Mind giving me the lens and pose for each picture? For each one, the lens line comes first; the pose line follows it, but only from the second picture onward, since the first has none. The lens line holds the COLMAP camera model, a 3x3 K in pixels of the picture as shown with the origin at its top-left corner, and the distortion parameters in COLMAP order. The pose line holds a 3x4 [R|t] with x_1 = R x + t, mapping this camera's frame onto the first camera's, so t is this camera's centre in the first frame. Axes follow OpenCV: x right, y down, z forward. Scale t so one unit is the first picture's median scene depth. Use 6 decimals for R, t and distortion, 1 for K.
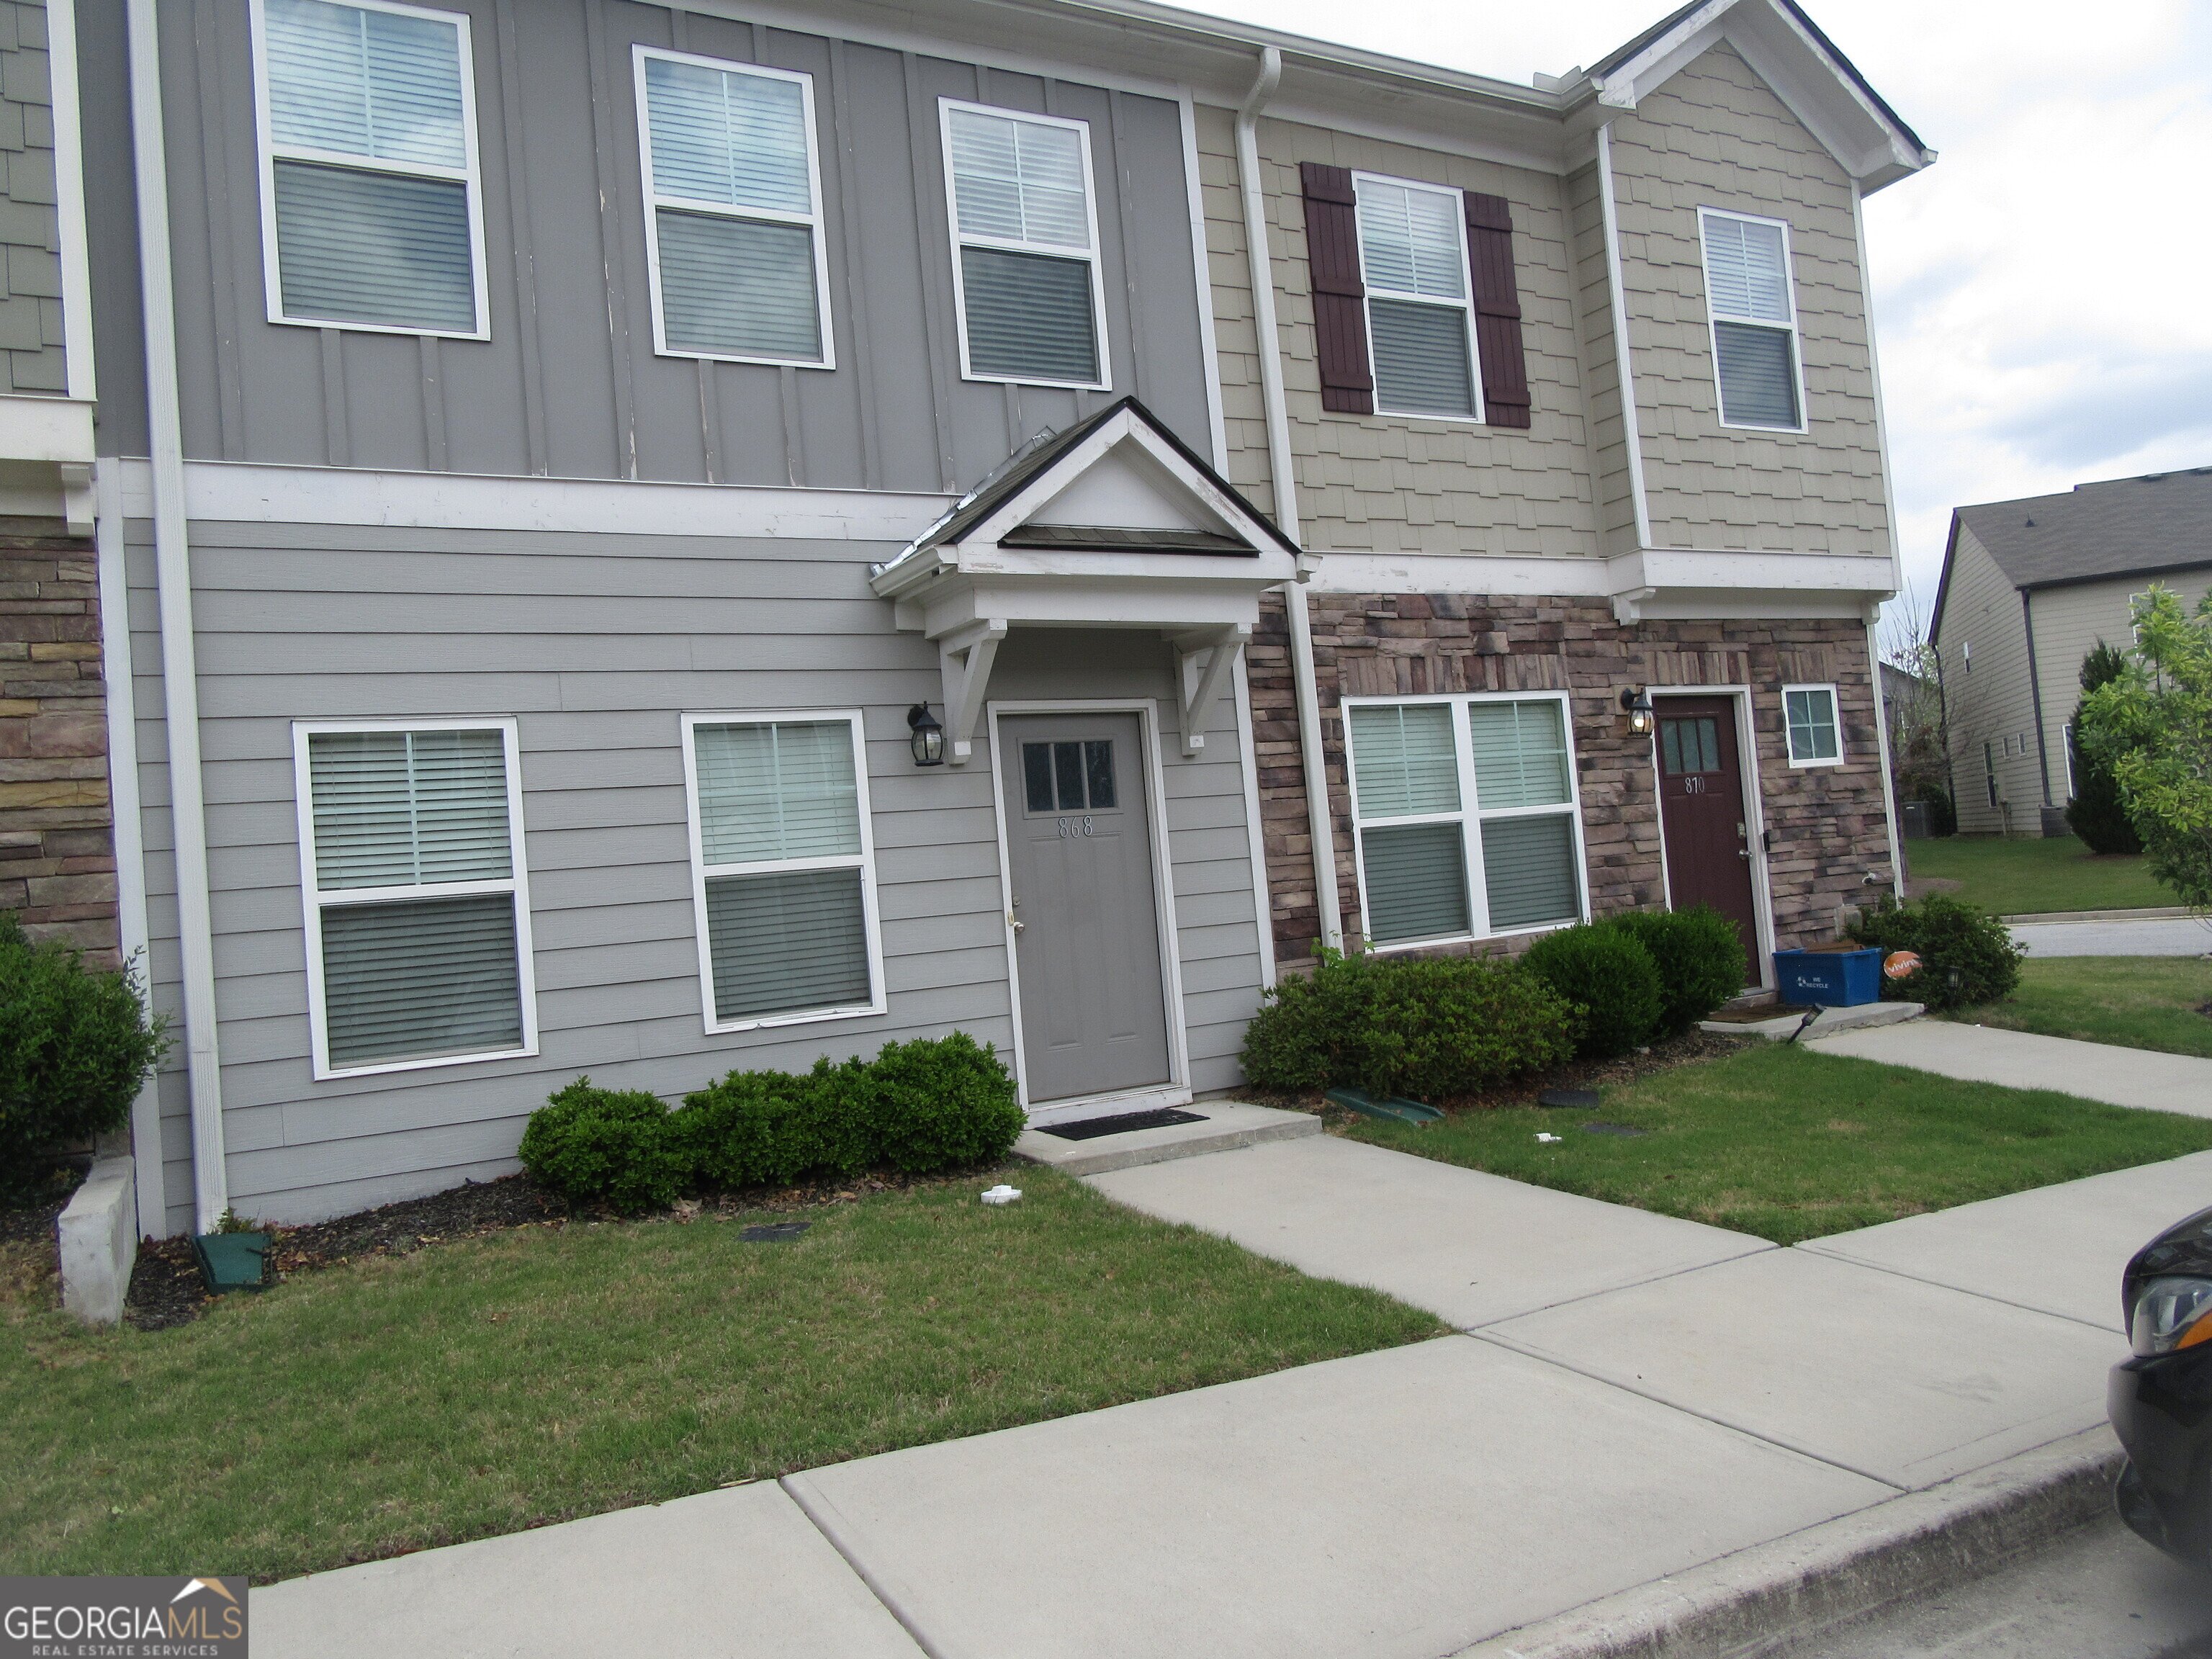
lens RADIAL K [[1628.4, 0, 1095.3], [0, 1628.4, 839.9], [0, 0, 1]] dist [-0.014186, 0.001234]
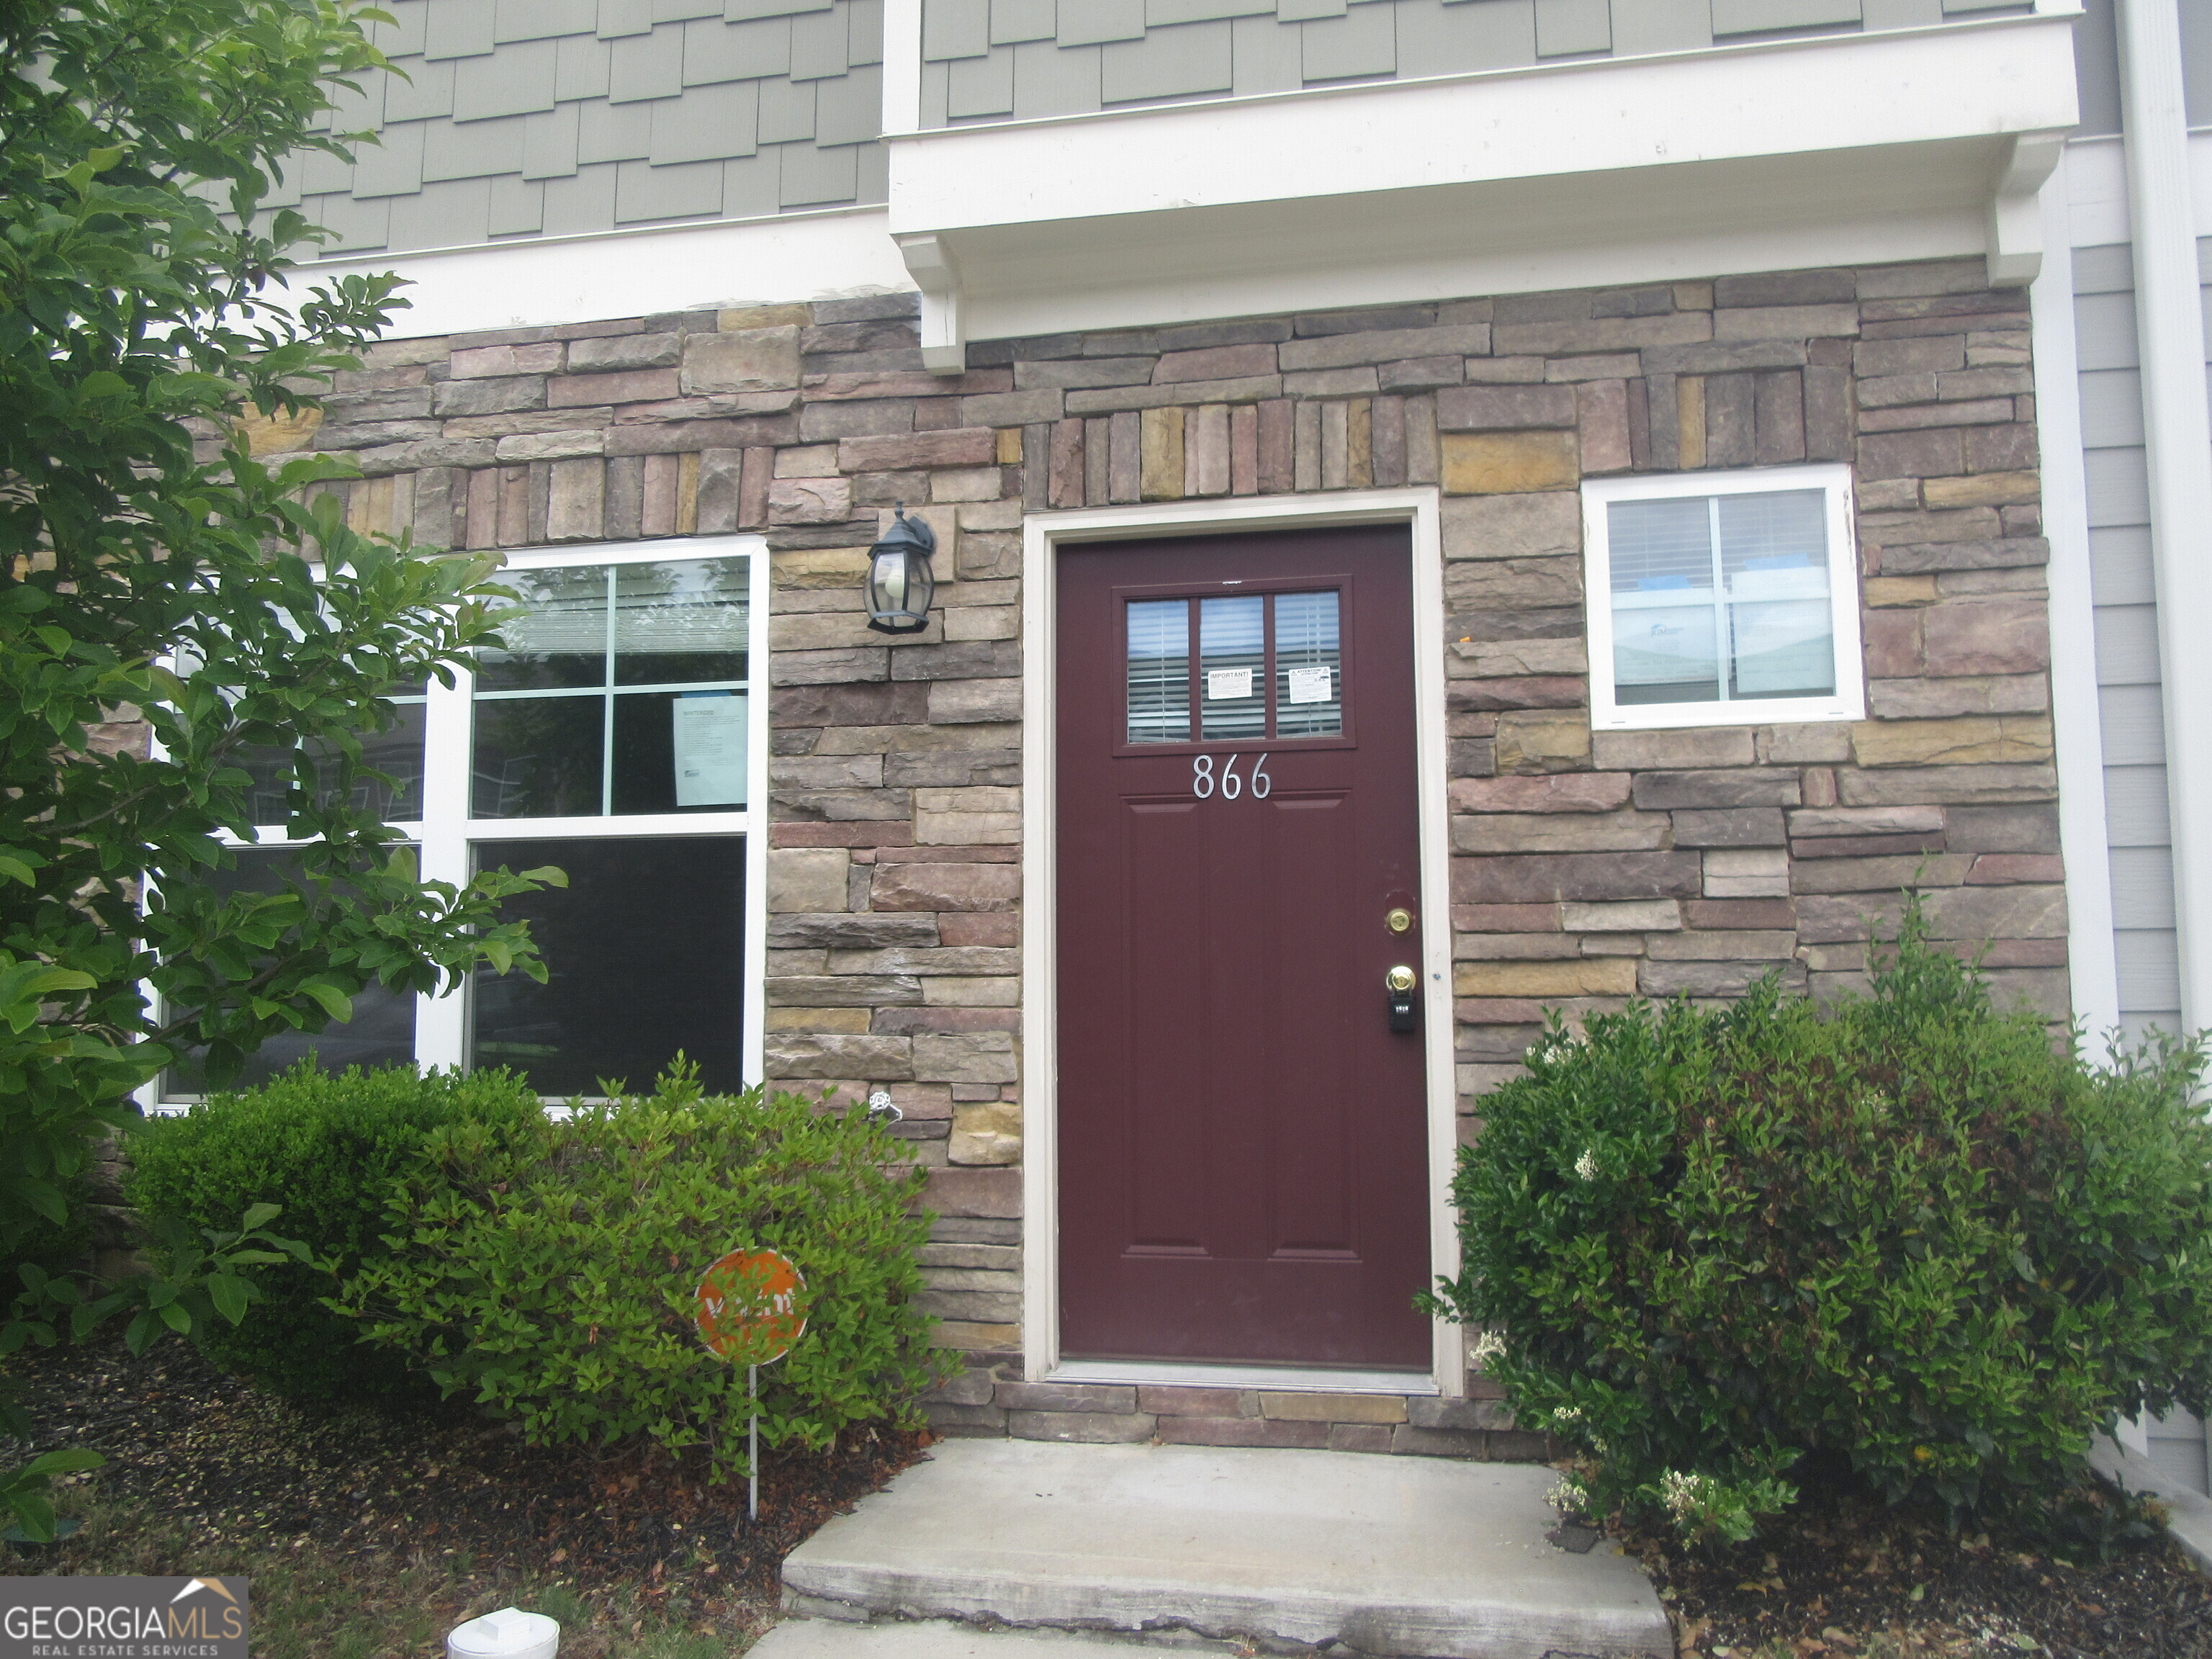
lens RADIAL K [[1628.4, 0, 1099.0], [0, 1628.4, 829.0], [0, 0, 1]] dist [-0.014186, 0.001234]
pose [[0.760191, 0.014068, -0.649548, -0.478754], [-0.035090, 0.999195, -0.019426, 0.022535], [0.648752, 0.037560, 0.760073, 0.359212]]
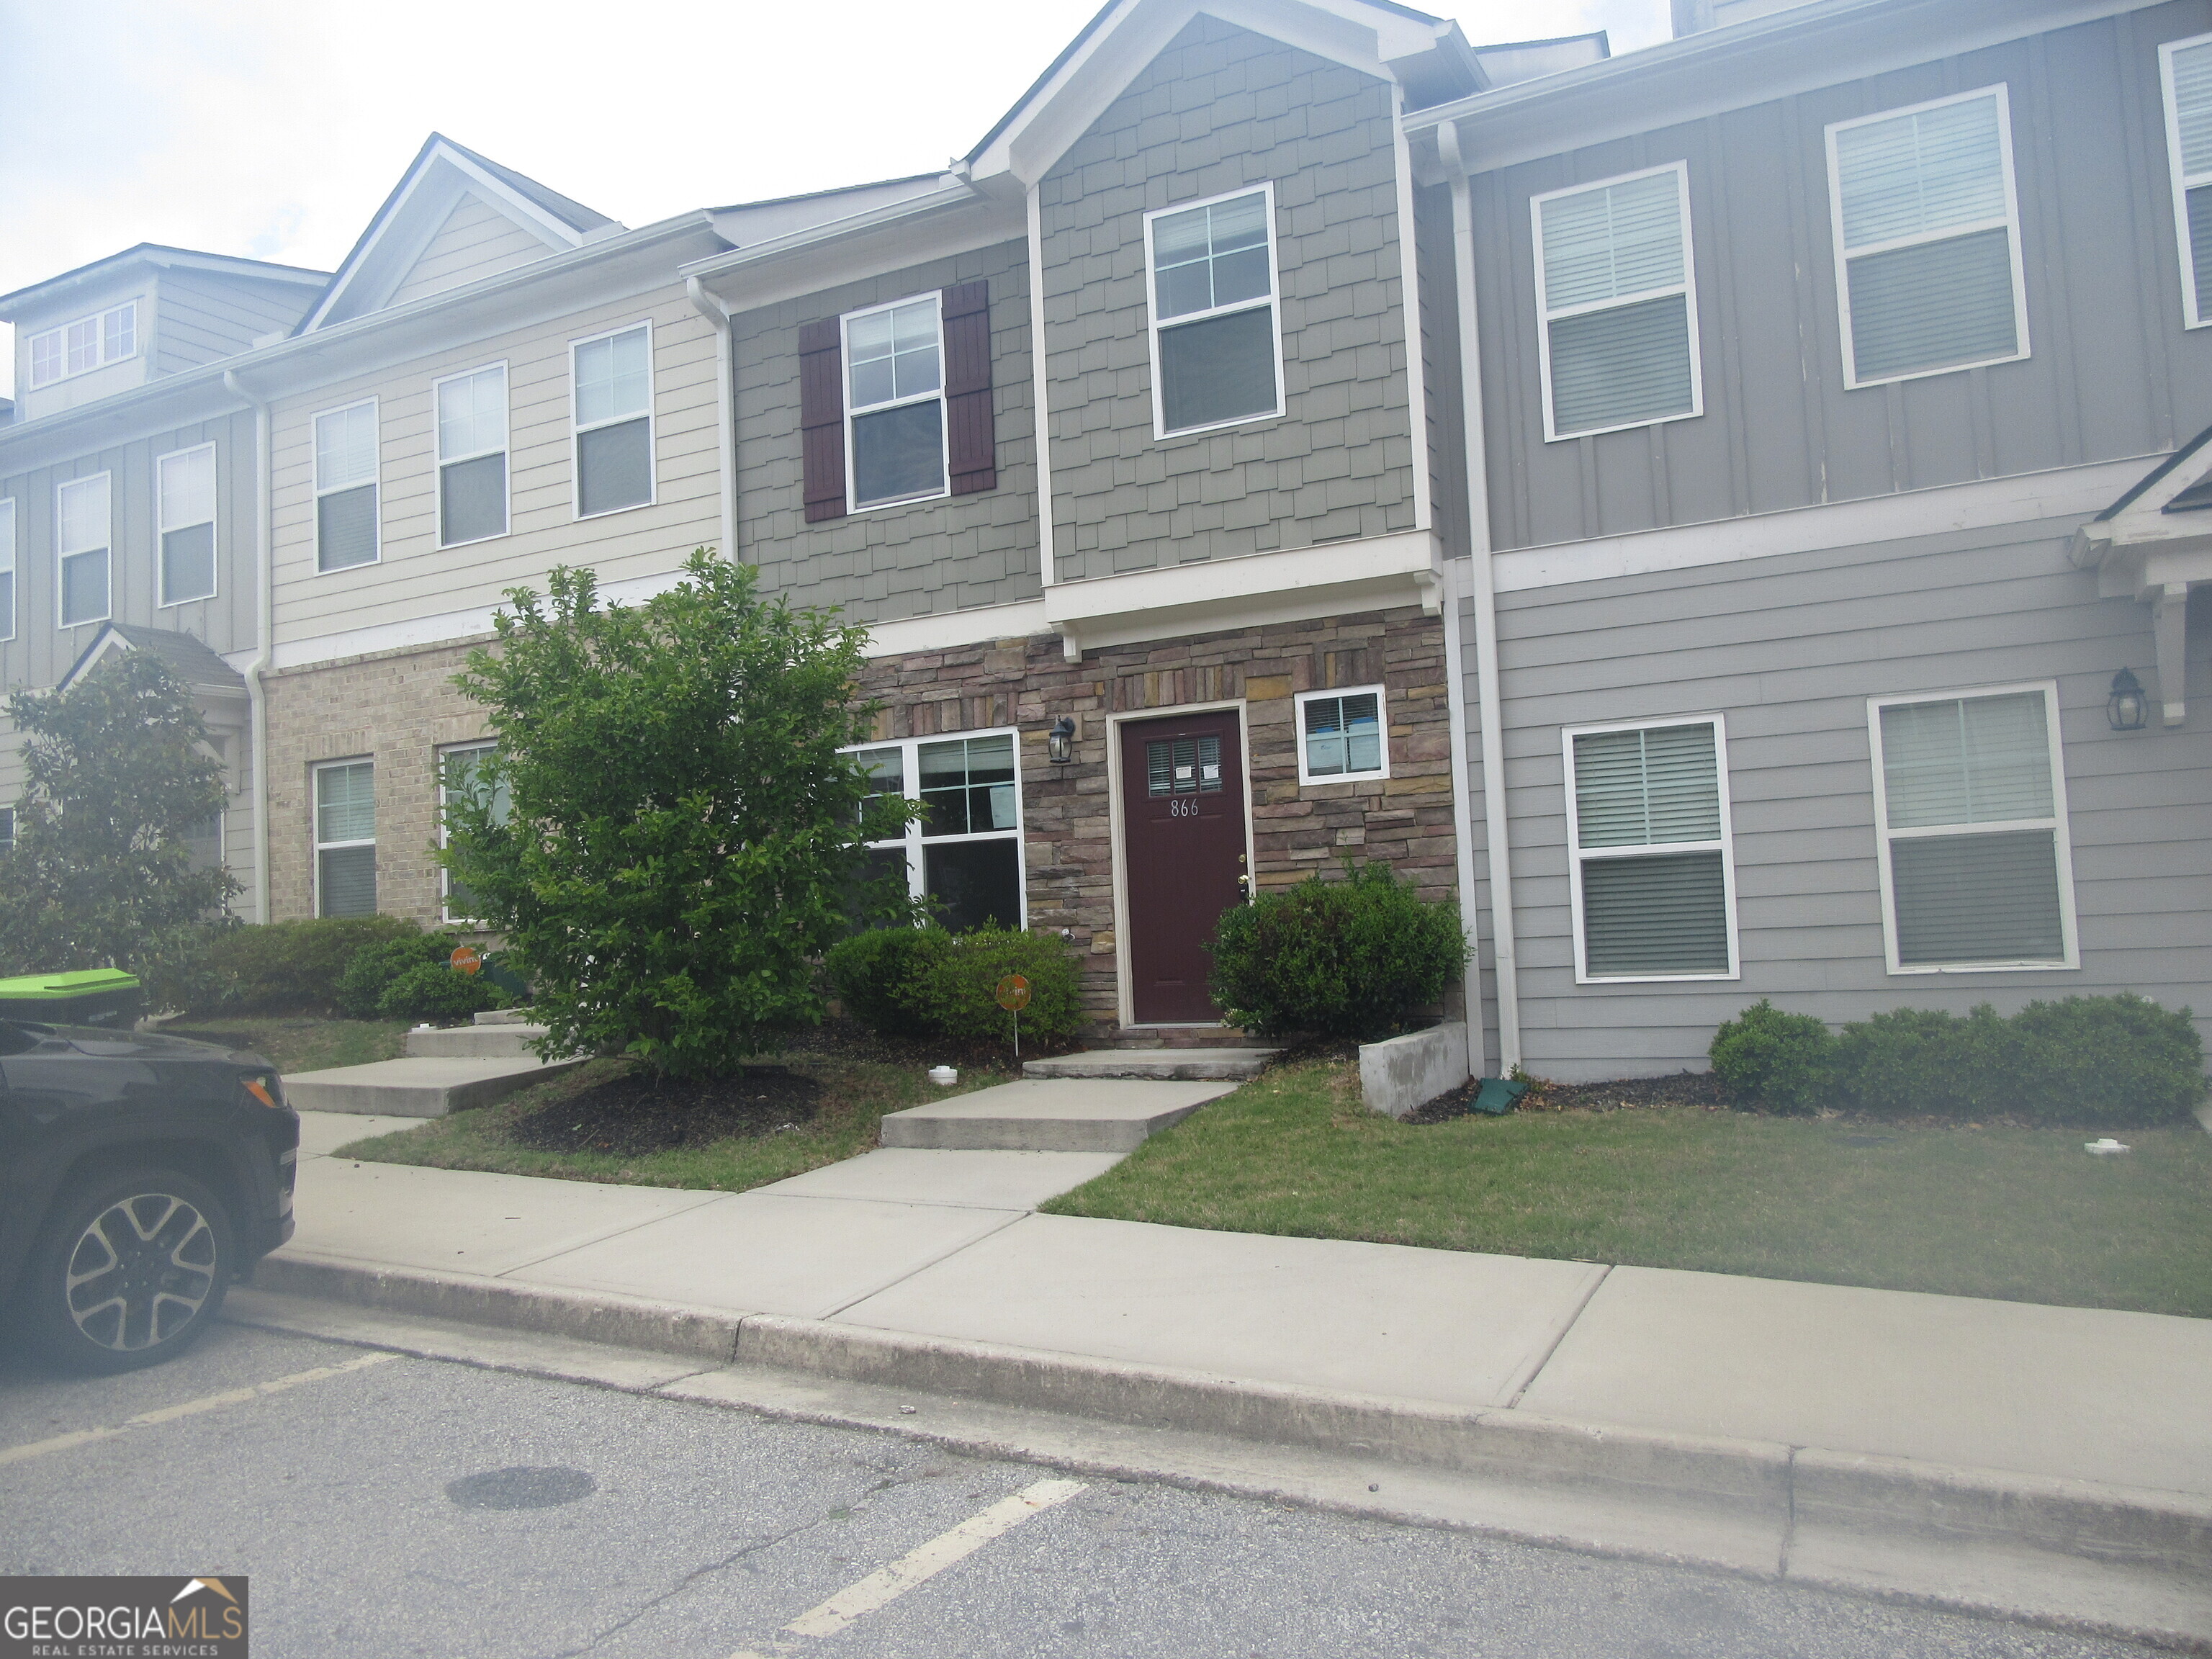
lens RADIAL K [[1628.4, 0, 1107.3], [0, 1628.4, 830.9], [0, 0, 1]] dist [-0.014186, 0.001234]
pose [[0.558037, 0.007537, -0.829782, 0.458767], [0.026684, 0.999279, 0.027022, -0.032617], [0.829387, -0.037221, 0.557433, -0.114232]]
